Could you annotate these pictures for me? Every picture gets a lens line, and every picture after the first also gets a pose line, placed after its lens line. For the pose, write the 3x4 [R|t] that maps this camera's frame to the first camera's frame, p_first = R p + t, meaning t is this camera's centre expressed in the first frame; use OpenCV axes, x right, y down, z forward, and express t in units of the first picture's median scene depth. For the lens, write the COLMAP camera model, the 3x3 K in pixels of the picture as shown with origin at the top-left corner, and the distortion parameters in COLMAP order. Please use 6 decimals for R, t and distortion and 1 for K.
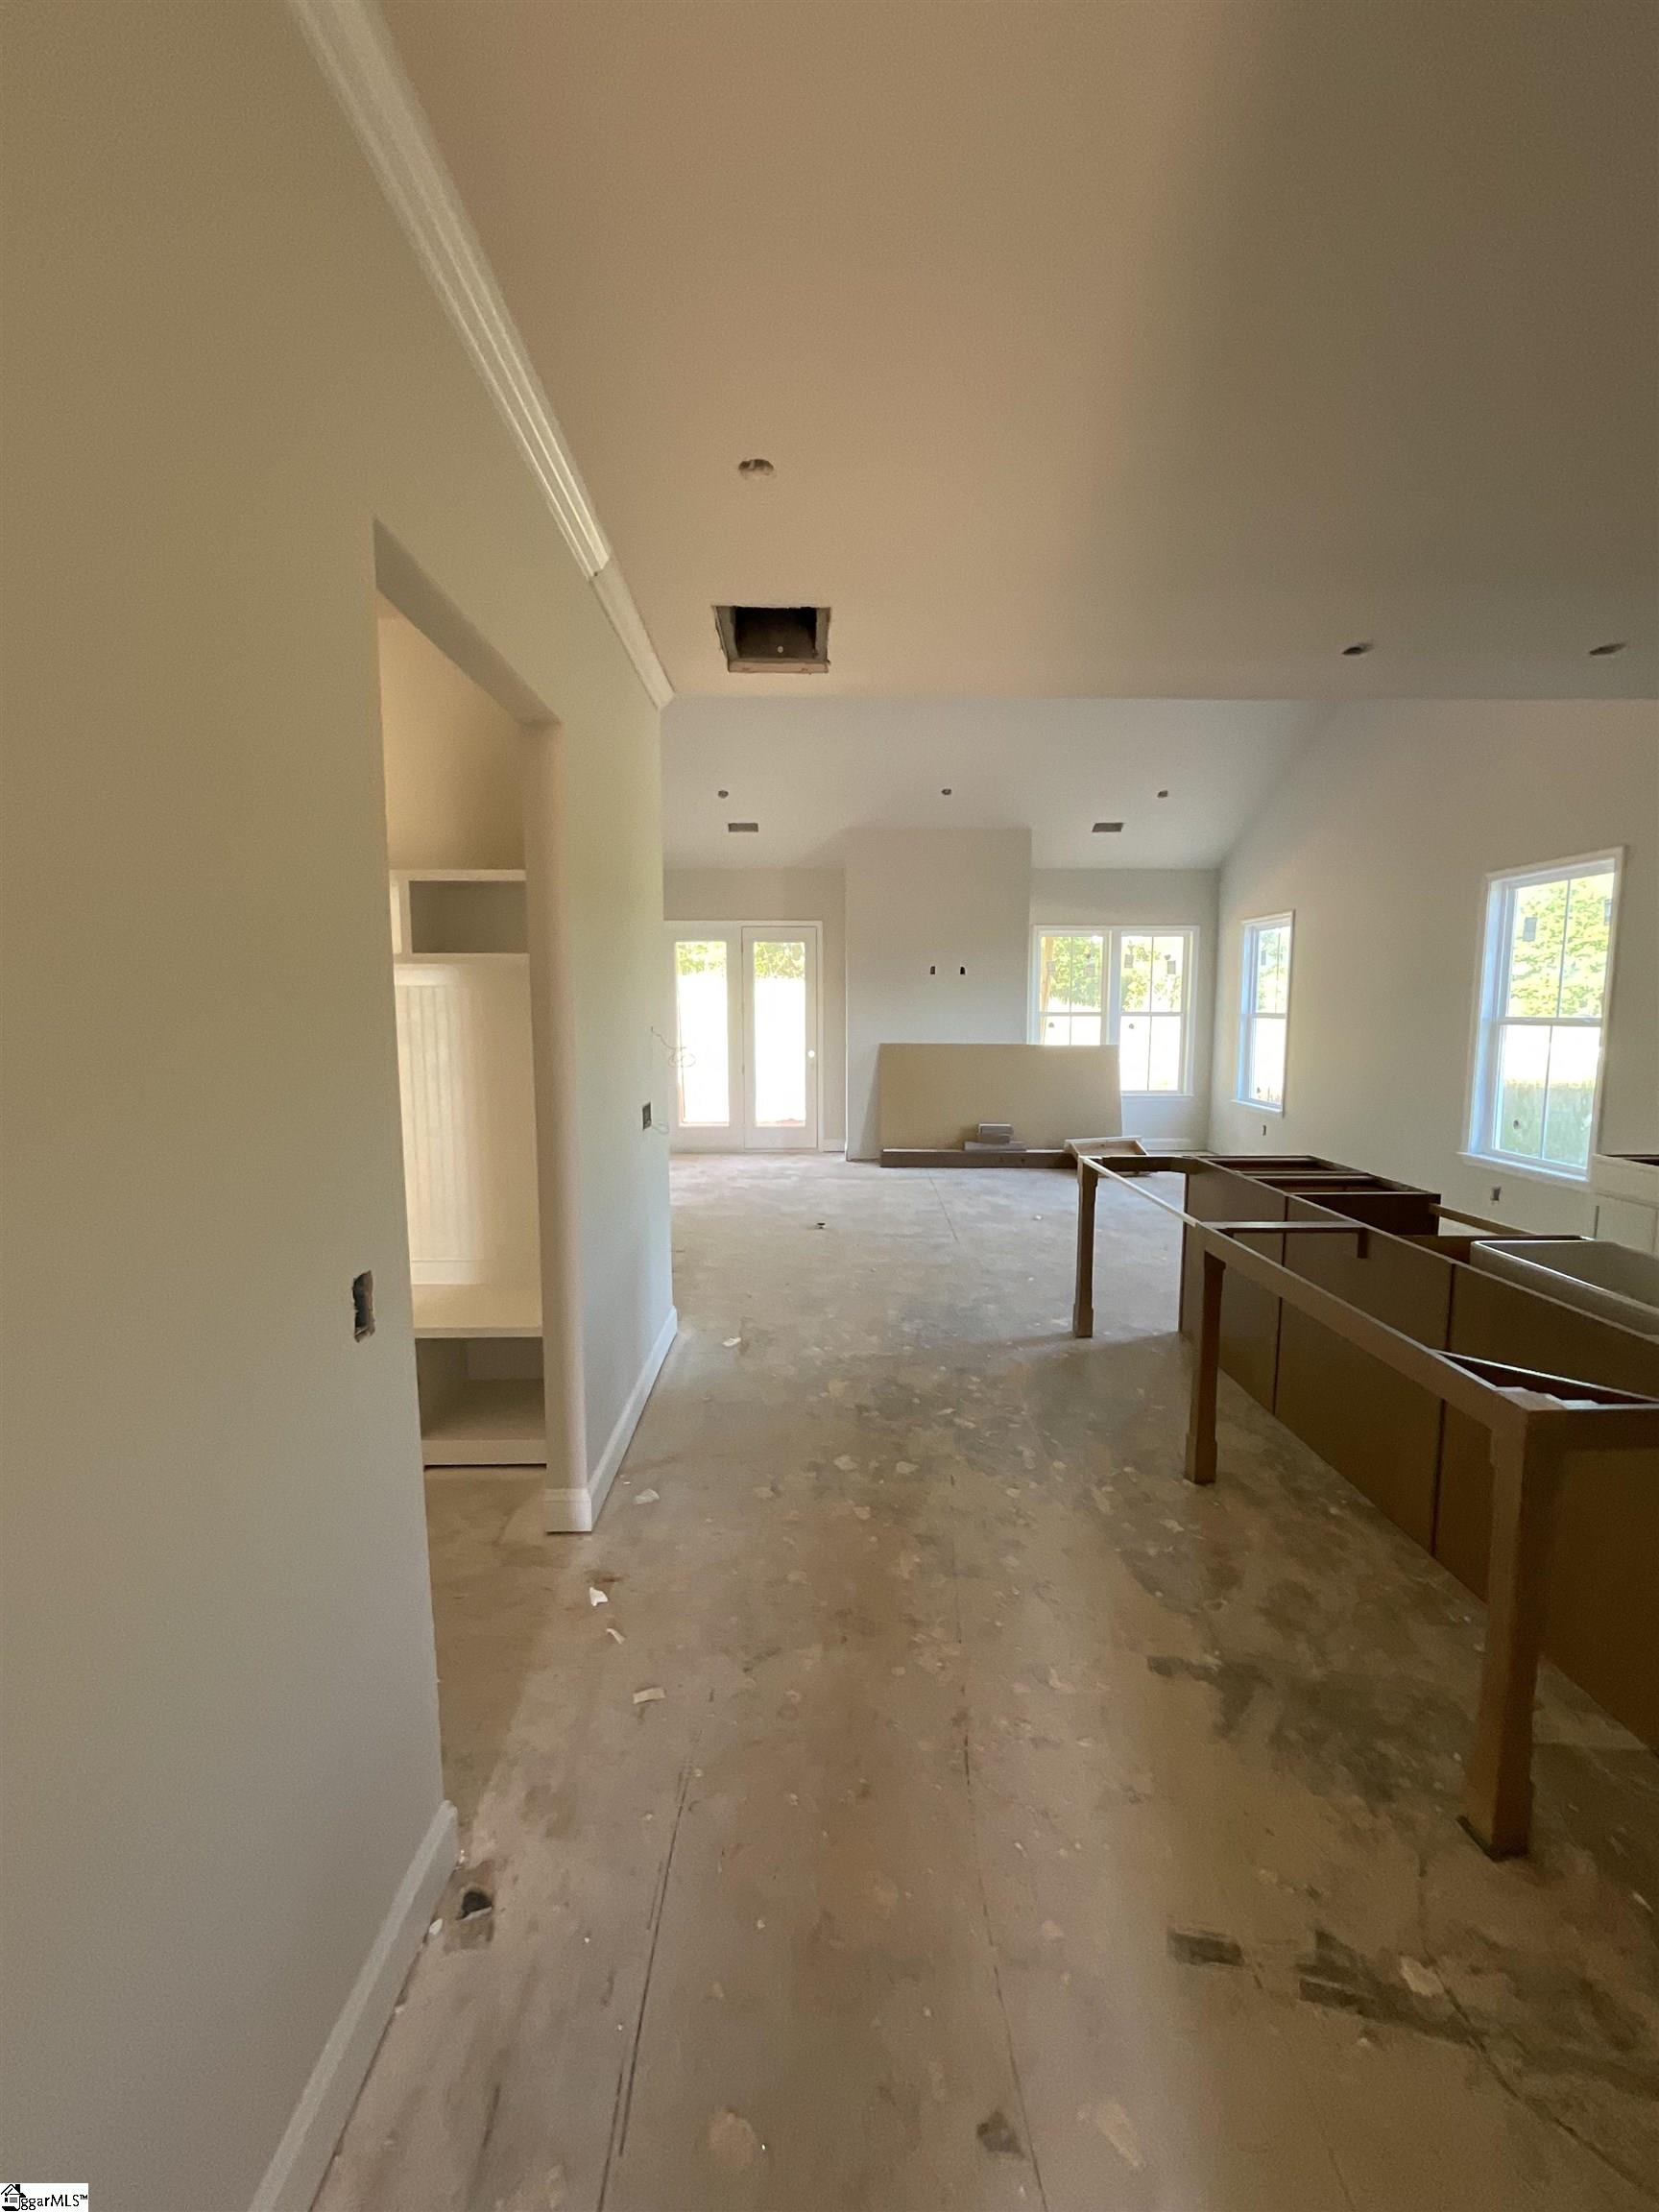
lens RADIAL K [[891.7, 0, 828.1], [0, 891.7, 1102.9], [0, 0, 1]] dist [-0.009562, 0.006447]
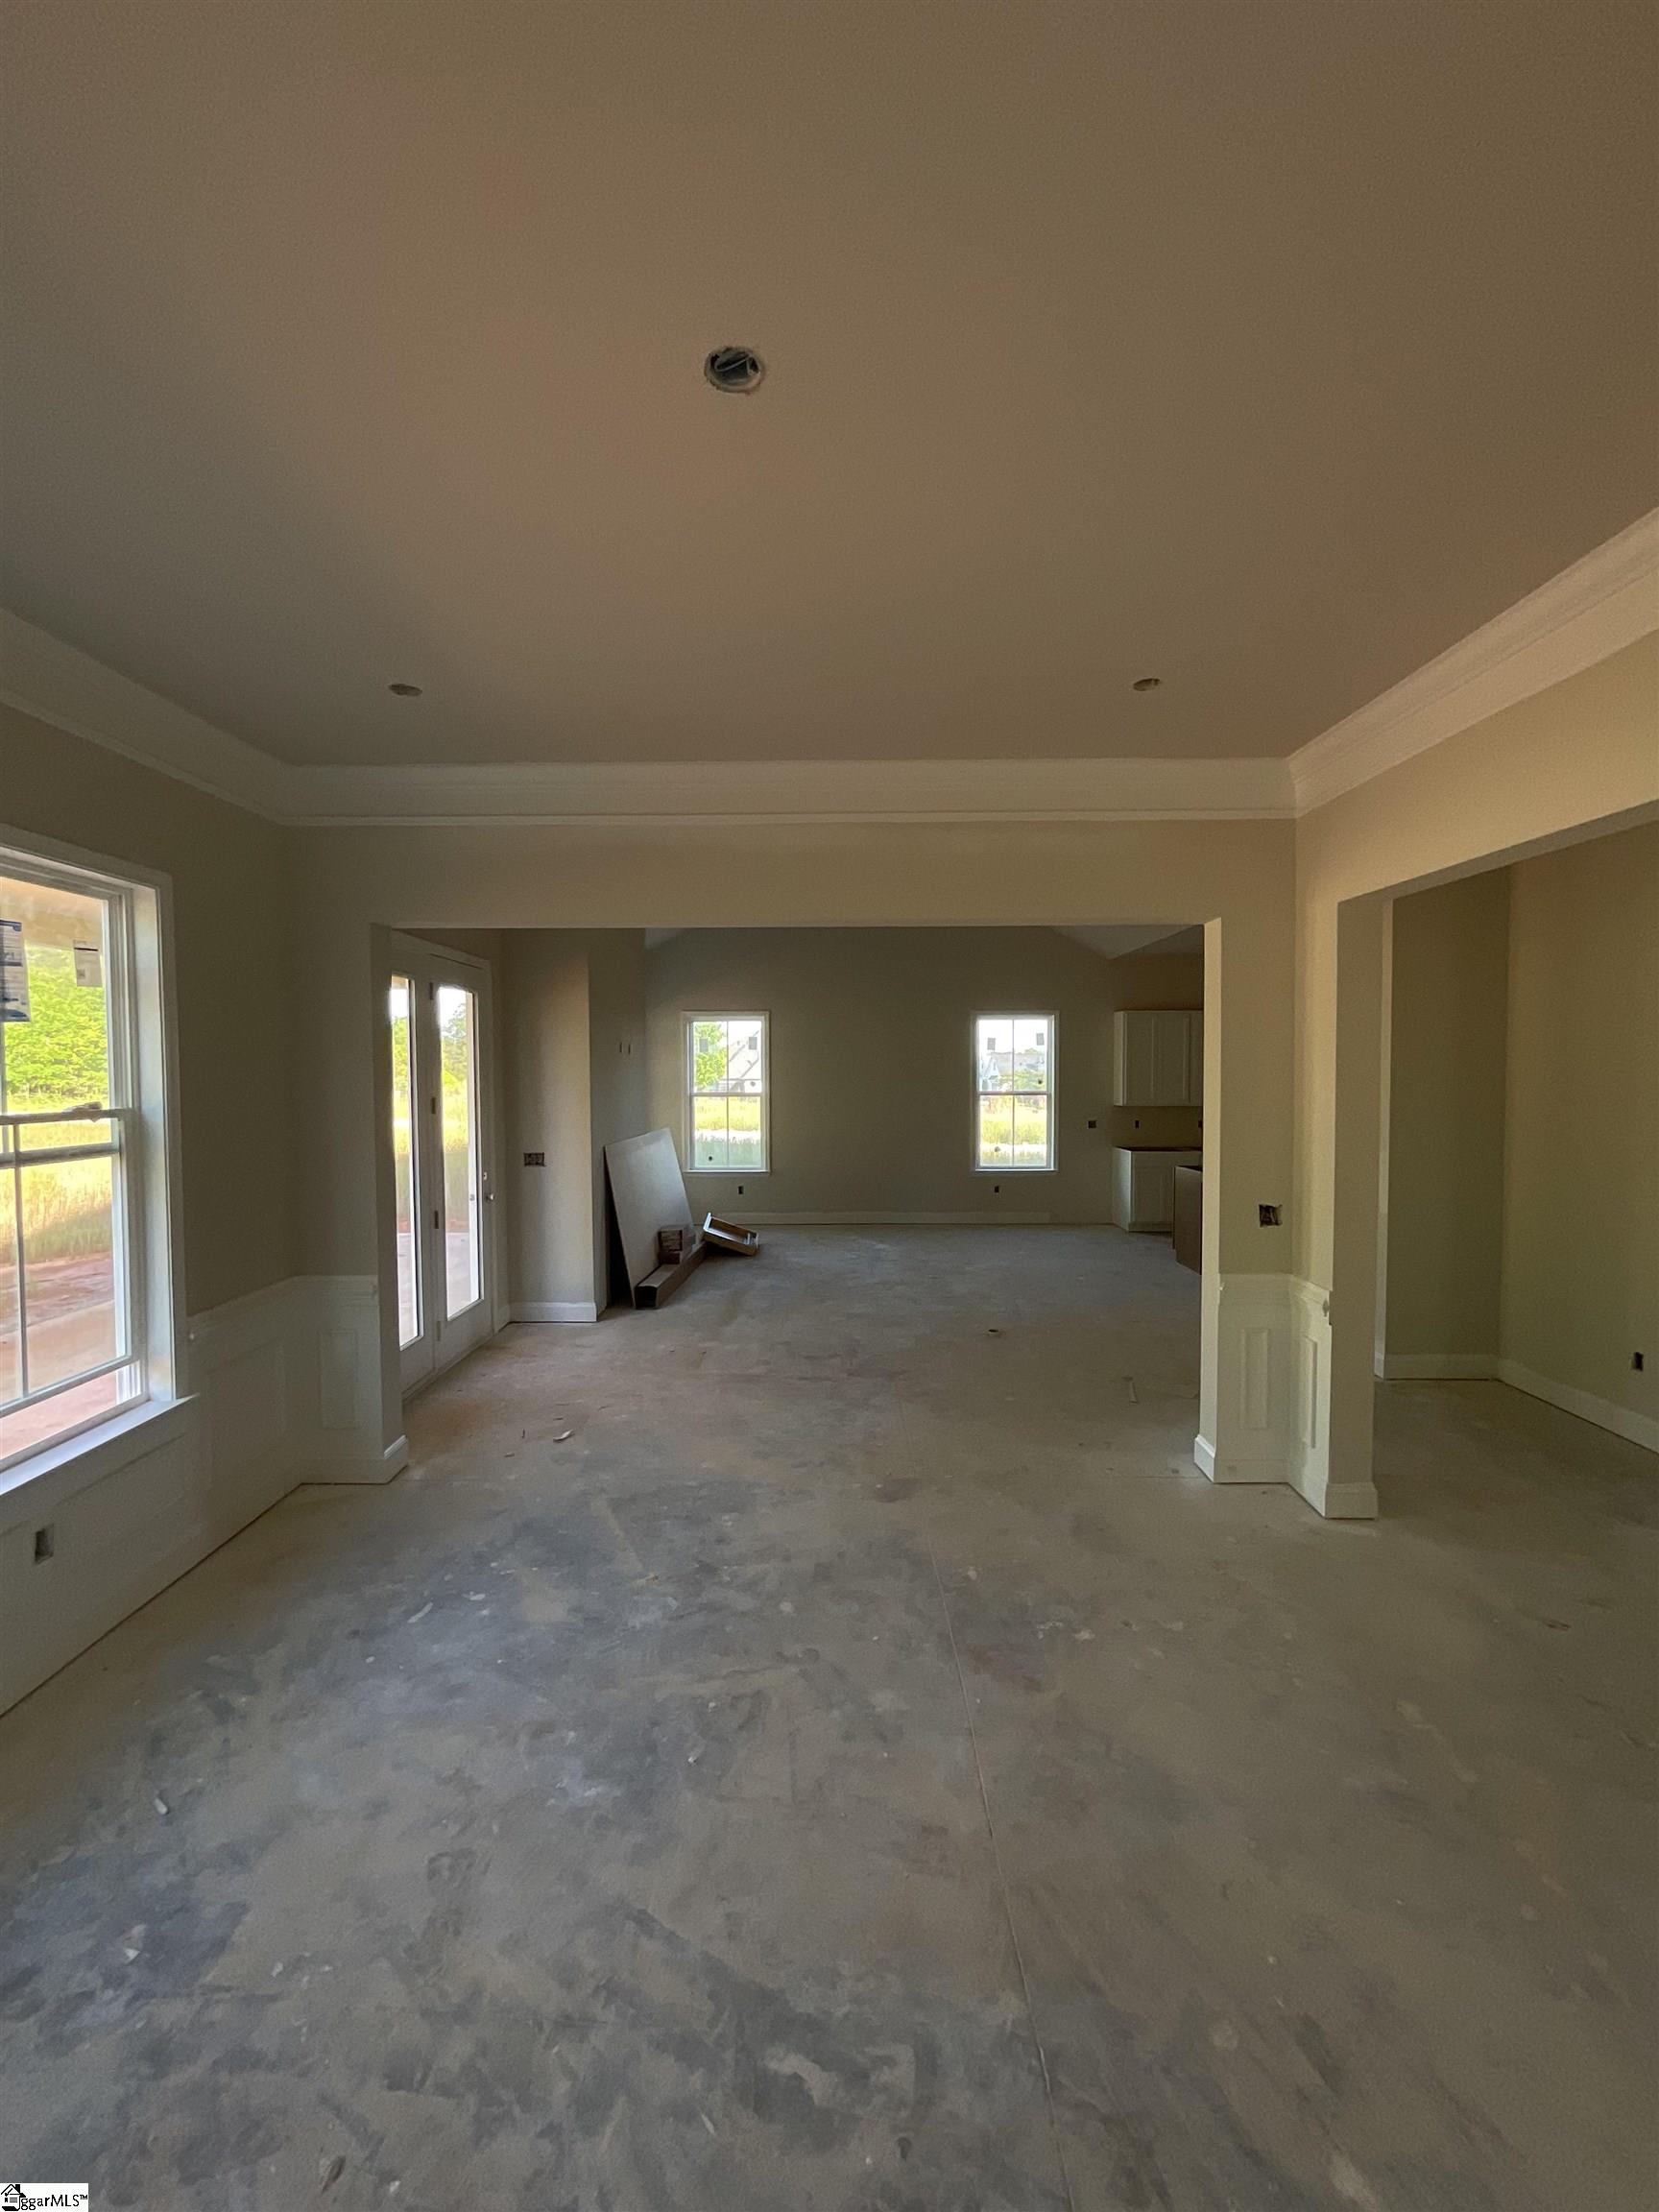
lens RADIAL K [[891.7, 0, 828.1], [0, 891.7, 1102.9], [0, 0, 1]] dist [-0.009562, 0.006447]
pose [[0.025902, -0.034160, 0.999081, -1.064180], [0.112232, 0.993197, 0.031049, -0.167439], [-0.993344, 0.111324, 0.029560, 1.283317]]
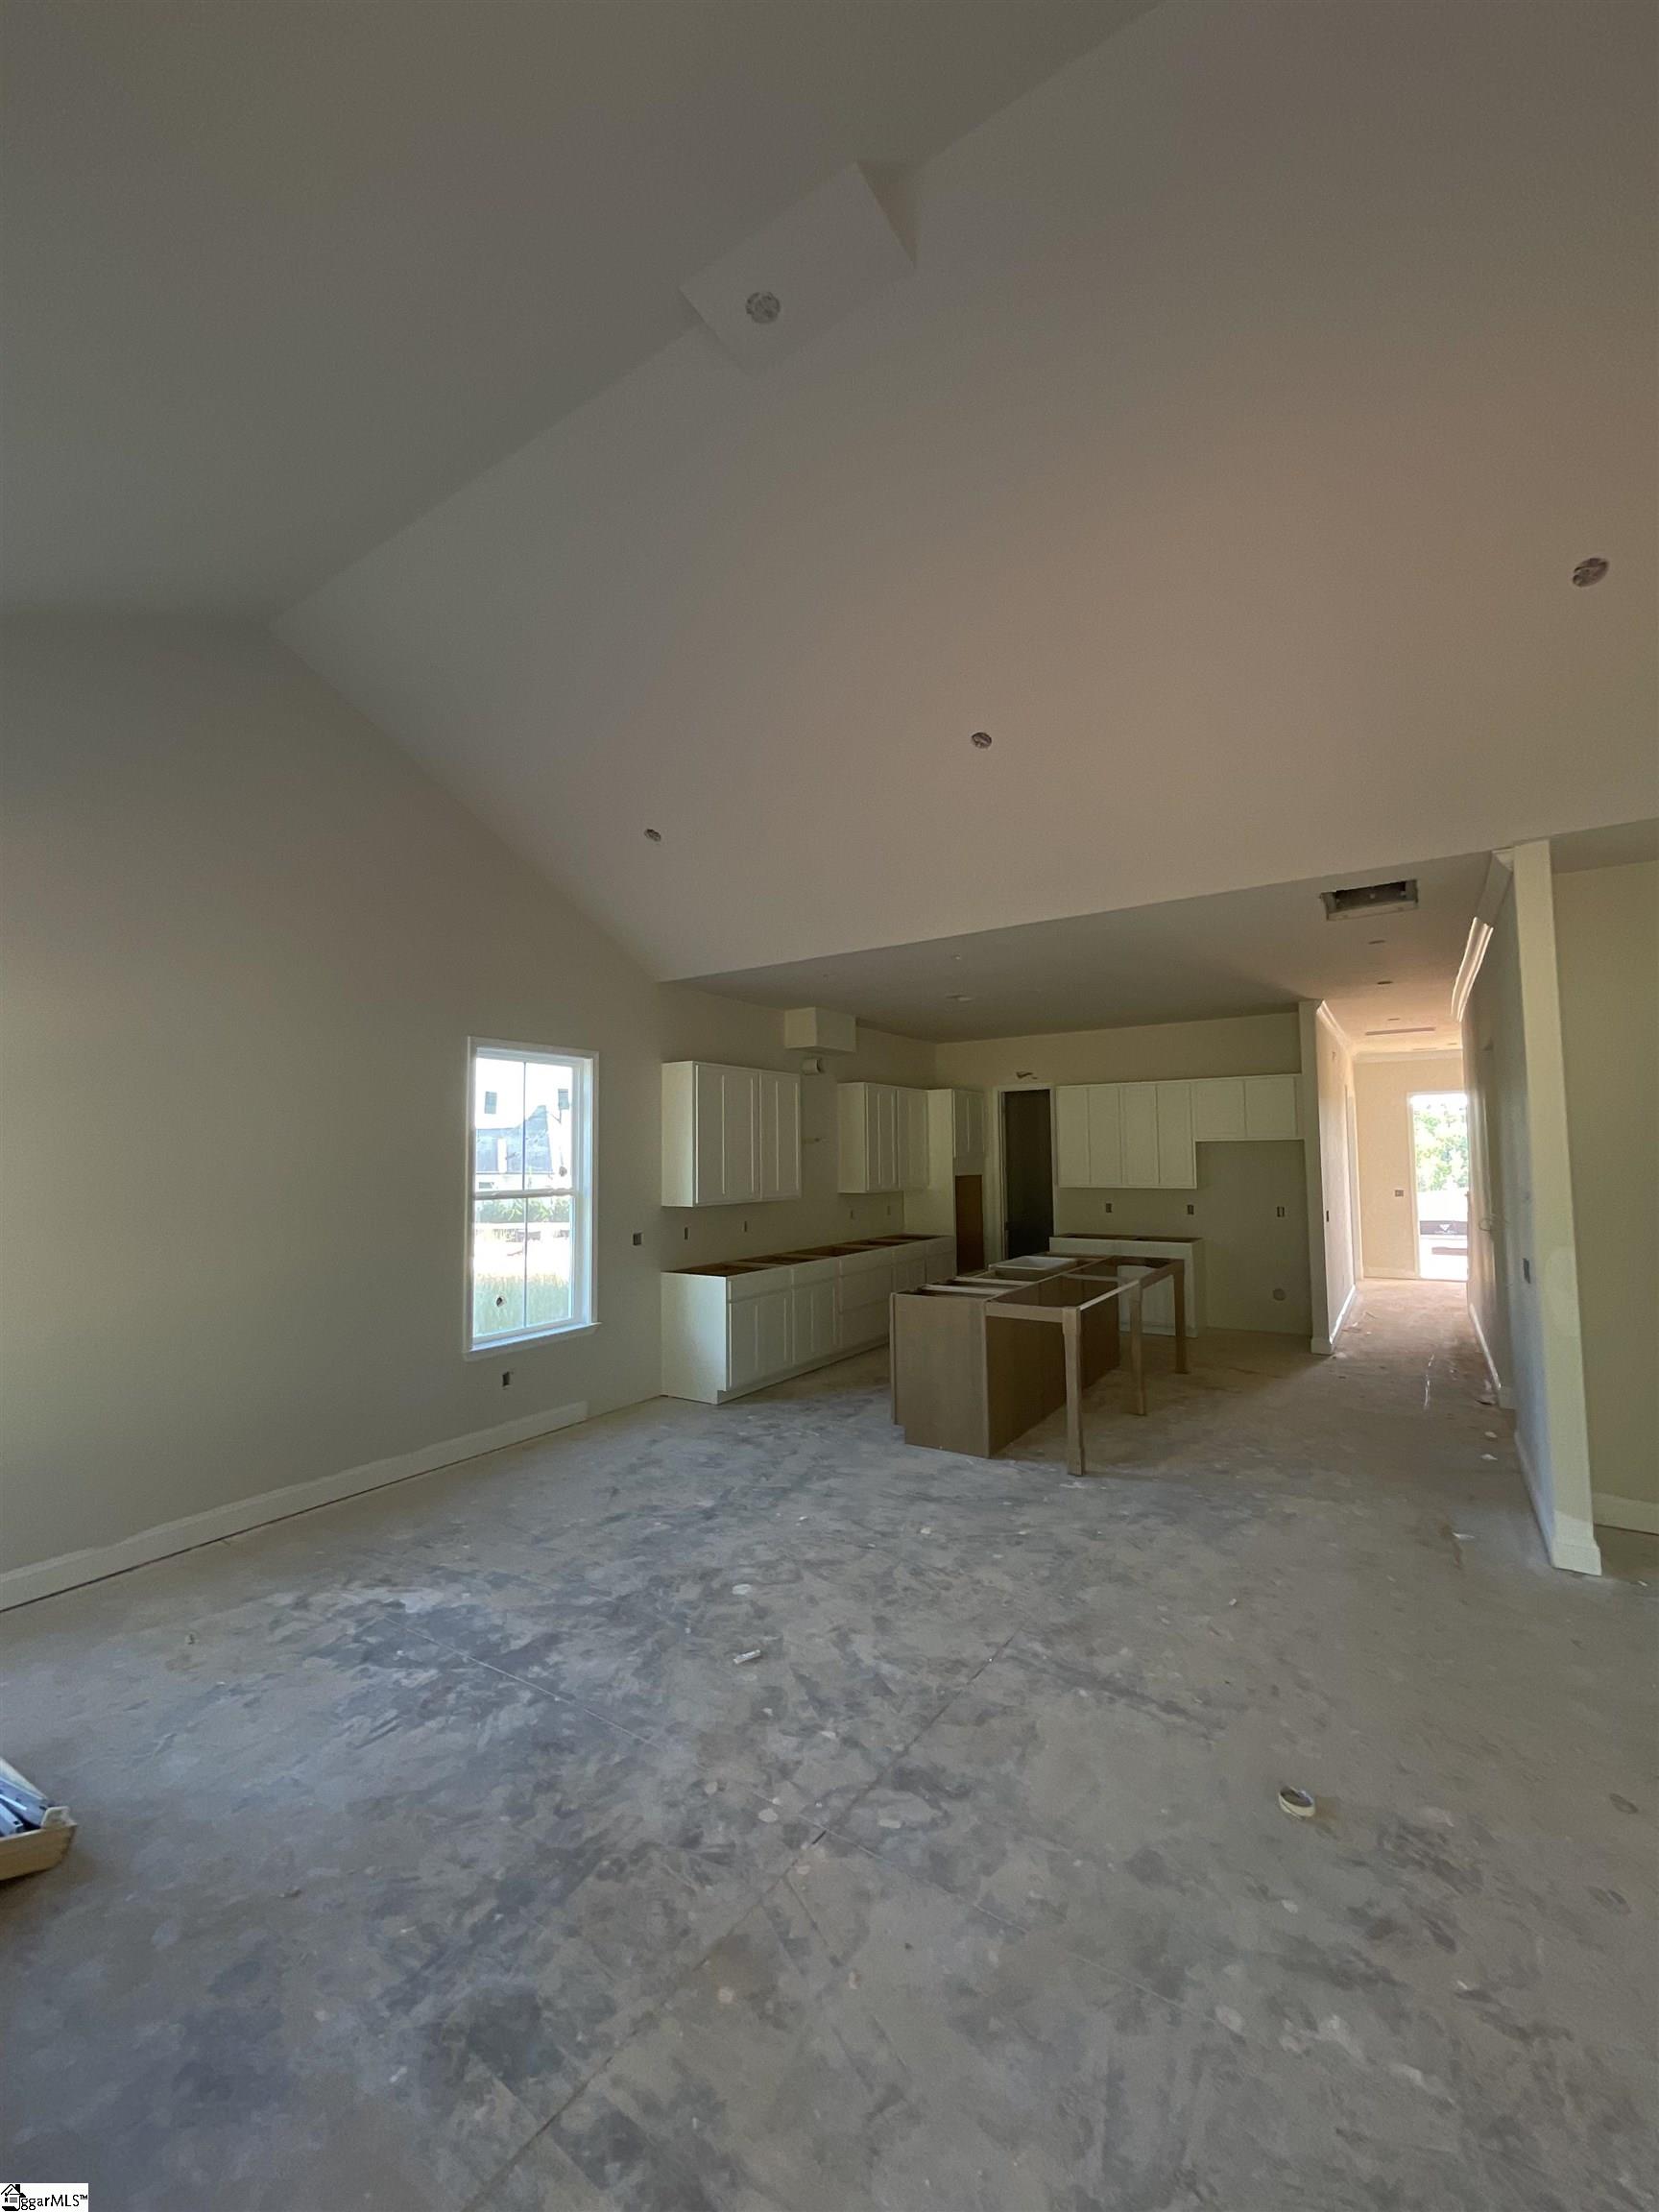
lens RADIAL K [[891.7, 0, 828.1], [0, 891.7, 1102.9], [0, 0, 1]] dist [-0.009562, 0.006447]
pose [[-0.824779, 0.045148, 0.563650, -0.078492], [0.074647, 0.996777, 0.029388, -0.194228], [-0.560506, 0.066314, -0.825491, 1.591975]]
